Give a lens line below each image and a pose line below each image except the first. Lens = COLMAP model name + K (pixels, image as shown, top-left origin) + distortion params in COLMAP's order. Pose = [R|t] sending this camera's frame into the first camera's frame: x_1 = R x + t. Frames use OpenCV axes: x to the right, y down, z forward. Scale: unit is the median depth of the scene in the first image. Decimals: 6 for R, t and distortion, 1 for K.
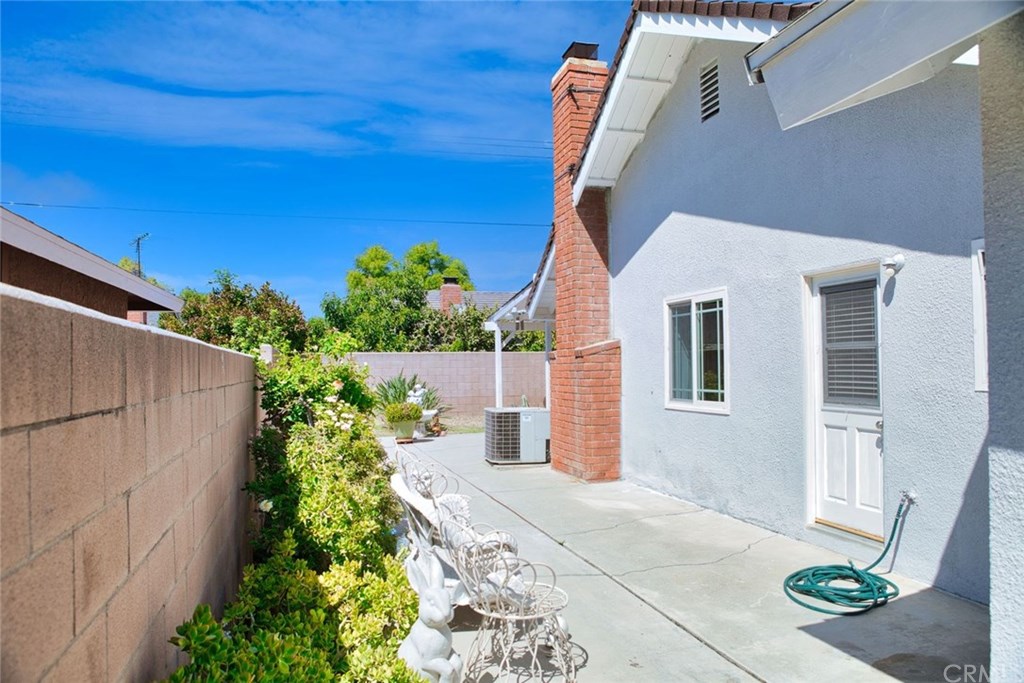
lens RADIAL K [[703.4, 0, 509.7], [0, 703.4, 353.8], [0, 0, 1]] dist [-0.105552, 0.076818]
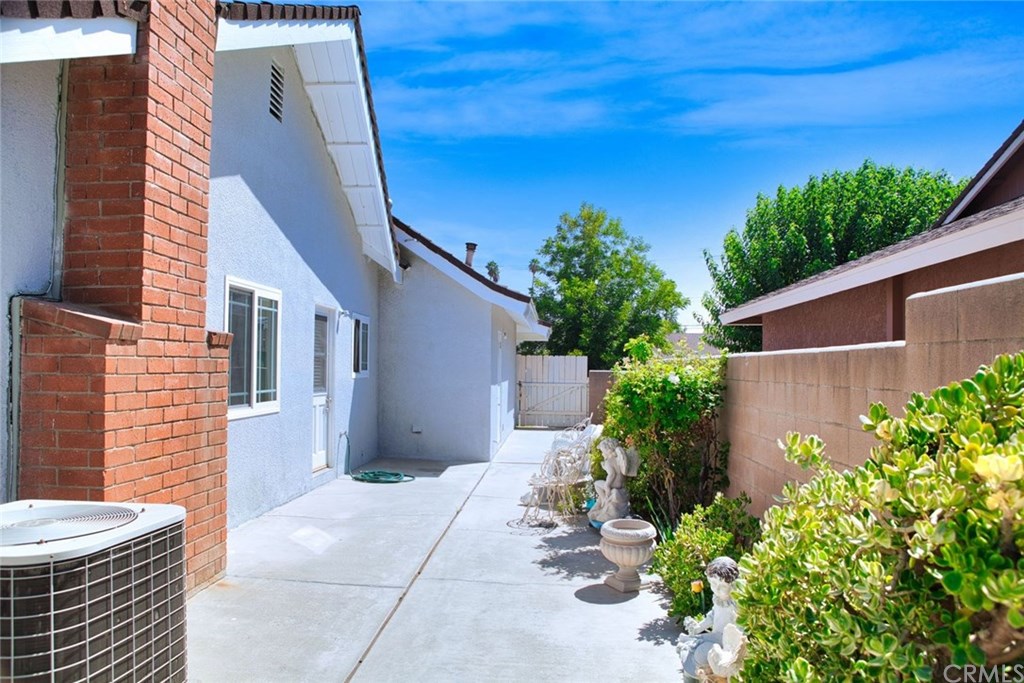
lens RADIAL K [[703.4, 0, 509.7], [0, 703.4, 353.8], [0, 0, 1]] dist [-0.105552, 0.076818]
pose [[-0.938794, 0.008565, 0.344373, -0.339482], [-0.004034, 0.999349, -0.035851, 0.031683], [-0.344456, -0.035046, -0.938148, 1.671303]]
